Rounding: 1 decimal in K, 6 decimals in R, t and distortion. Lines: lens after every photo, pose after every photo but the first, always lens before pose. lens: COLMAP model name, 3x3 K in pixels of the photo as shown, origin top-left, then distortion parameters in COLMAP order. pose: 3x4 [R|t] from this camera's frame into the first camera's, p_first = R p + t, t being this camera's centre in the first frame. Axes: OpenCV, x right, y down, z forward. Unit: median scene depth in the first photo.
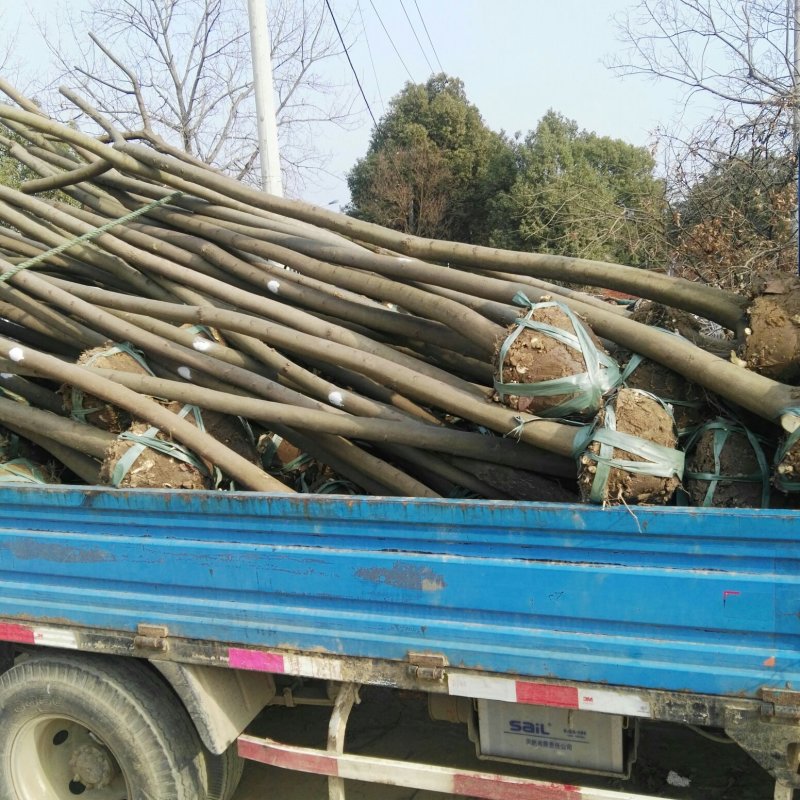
lens RADIAL K [[886.2, 0, 397.8], [0, 886.2, 391.0], [0, 0, 1]] dist [0.097929, -0.255623]
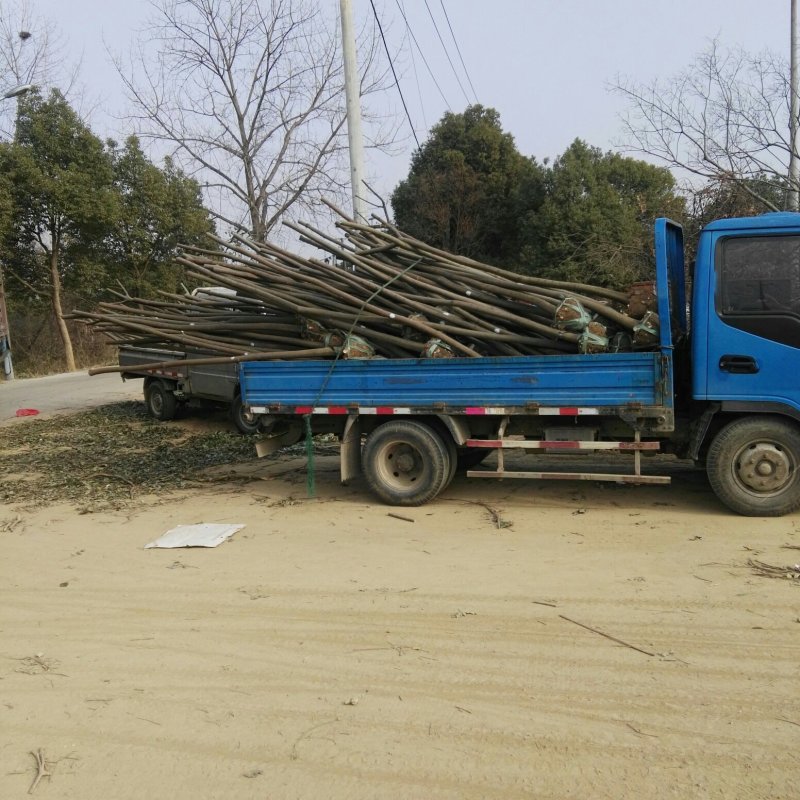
lens RADIAL K [[1073.8, 0, 341.6], [0, 1073.8, 401.9], [0, 0, 1]] dist [0.213912, -0.819794]
pose [[0.998987, 0.006533, -0.044516, -0.418528], [-0.007451, 0.999762, -0.020486, 0.316174], [0.044371, 0.020796, 0.998799, -2.565806]]
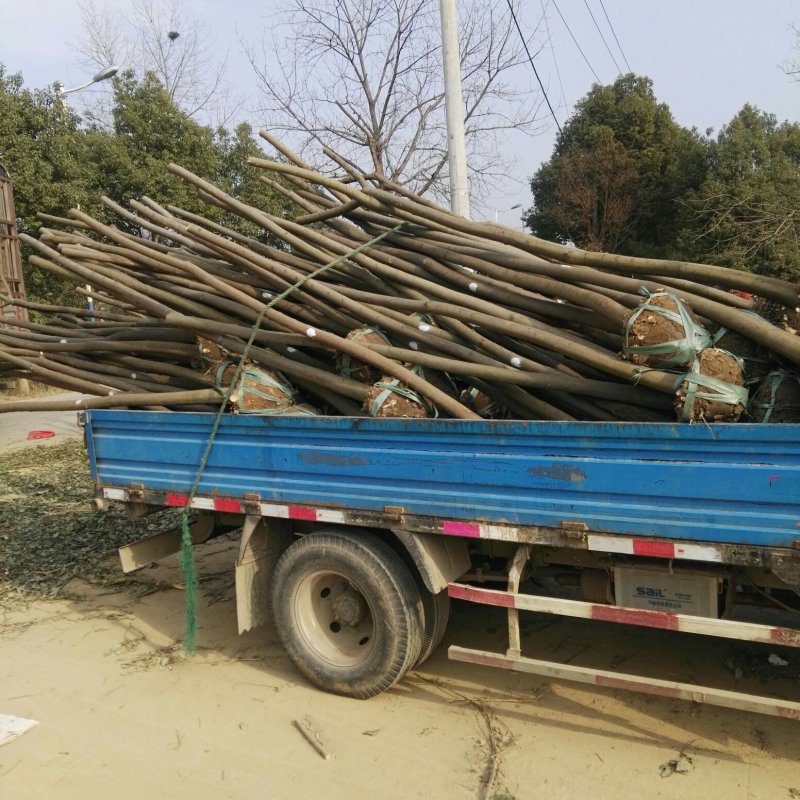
lens RADIAL K [[912.1, 0, 369.2], [0, 912.1, 400.0], [0, 0, 1]] dist [0.149559, -0.299884]
pose [[0.974136, 0.014601, -0.225492, 0.035793], [-0.014341, 0.999893, 0.002792, 0.069051], [0.225508, 0.000514, 0.974241, -0.520015]]
